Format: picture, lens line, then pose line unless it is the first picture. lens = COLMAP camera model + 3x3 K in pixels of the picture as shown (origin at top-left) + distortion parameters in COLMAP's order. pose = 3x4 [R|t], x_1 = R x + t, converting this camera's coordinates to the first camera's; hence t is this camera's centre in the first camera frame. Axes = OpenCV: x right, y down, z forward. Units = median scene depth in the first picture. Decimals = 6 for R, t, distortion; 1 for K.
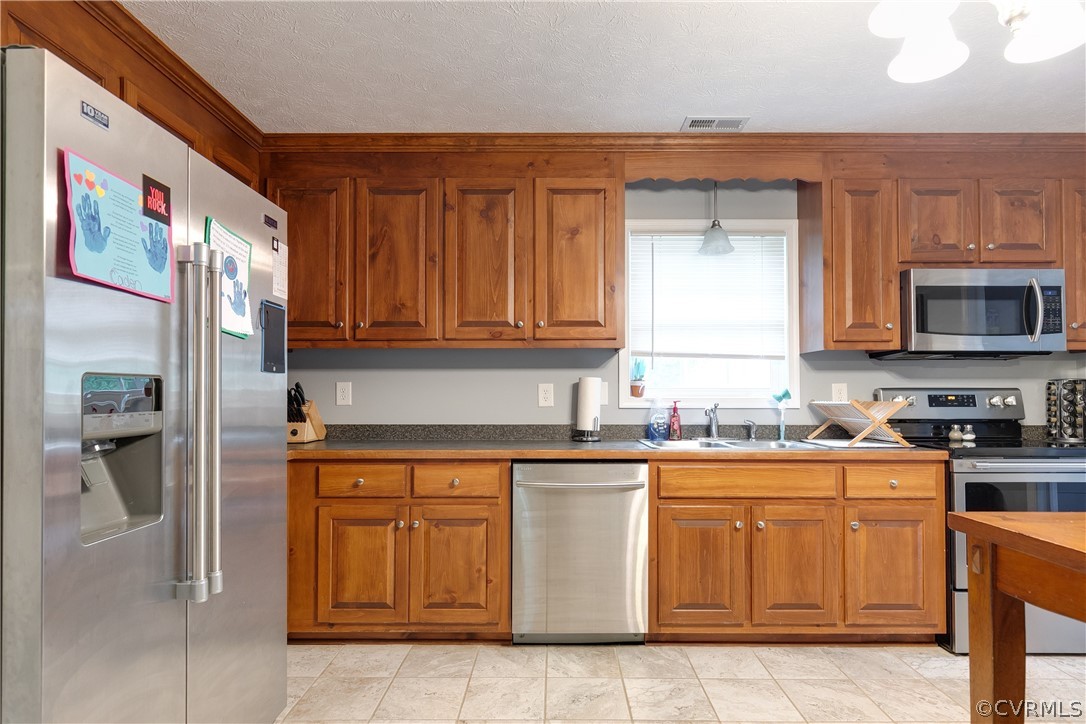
lens RADIAL K [[580.1, 0, 552.1], [0, 580.1, 383.5], [0, 0, 1]] dist [-0.002321, 0.000430]
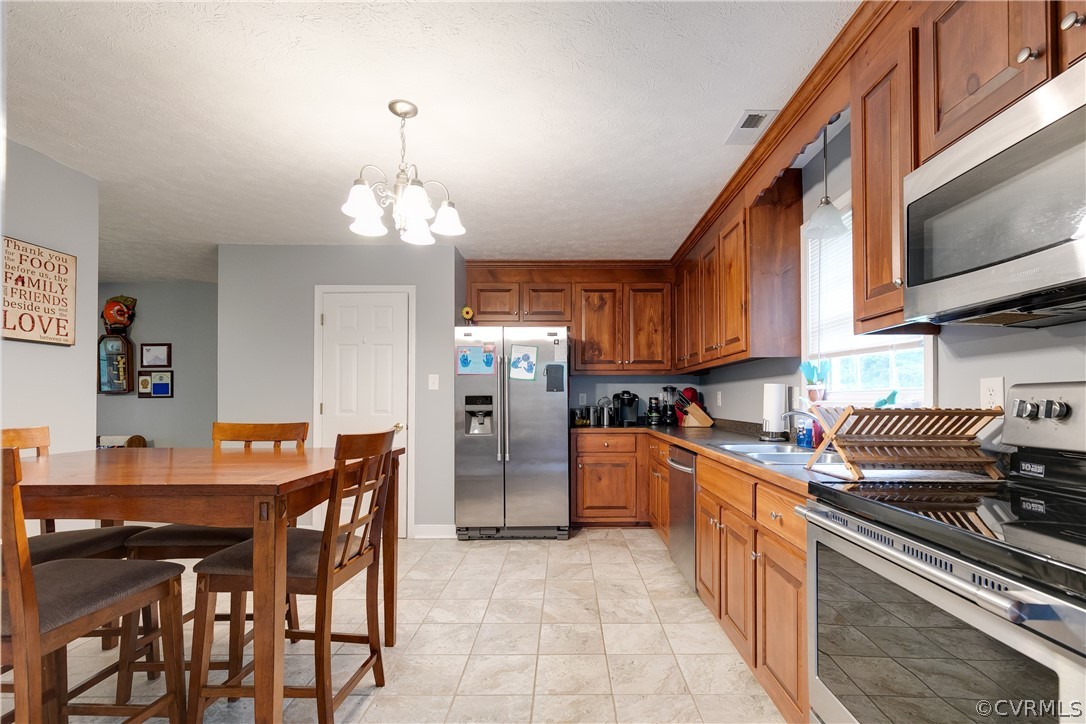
lens RADIAL K [[498.6, 0, 575.8], [0, 498.6, 395.5], [0, 0, 1]] dist [0.000141, 0.000062]
pose [[0.016027, -0.011893, -0.999801, 1.085365], [0.021020, 0.999712, -0.011555, 0.016269], [0.999651, -0.020831, 0.016273, 0.650524]]
